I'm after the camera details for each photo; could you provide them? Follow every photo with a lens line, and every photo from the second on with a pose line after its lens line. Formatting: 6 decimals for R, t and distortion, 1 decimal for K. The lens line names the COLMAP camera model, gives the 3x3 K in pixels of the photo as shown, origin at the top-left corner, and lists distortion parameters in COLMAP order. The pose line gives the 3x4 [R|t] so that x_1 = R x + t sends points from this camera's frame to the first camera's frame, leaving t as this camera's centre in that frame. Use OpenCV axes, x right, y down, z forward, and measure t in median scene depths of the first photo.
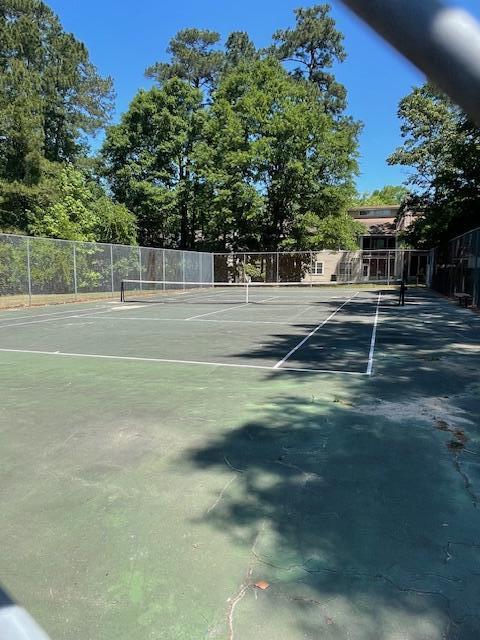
lens RADIAL K [[449.6, 0, 240.0], [0, 449.6, 320.0], [0, 0, 1]] dist [-0.008763, -0.004934]
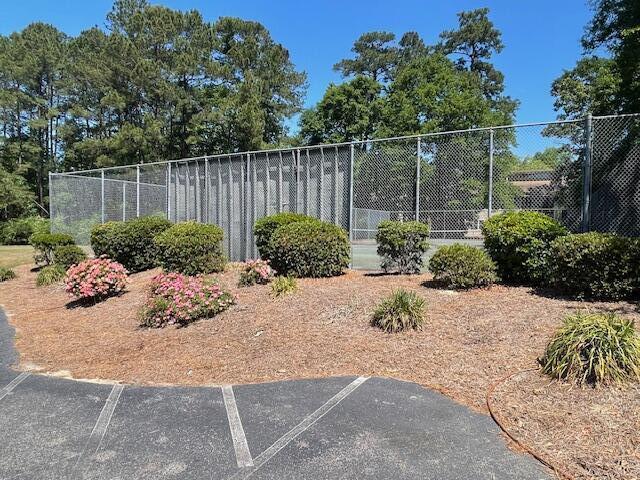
lens RADIAL K [[449.6, 0, 320.0], [0, 449.6, 240.0], [0, 0, 1]] dist [-0.008763, -0.004934]
pose [[0.984671, 0.010090, -0.174128, -0.029585], [-0.024340, 0.996506, -0.079894, 0.026200], [0.172714, 0.082908, 0.981477, -0.208837]]
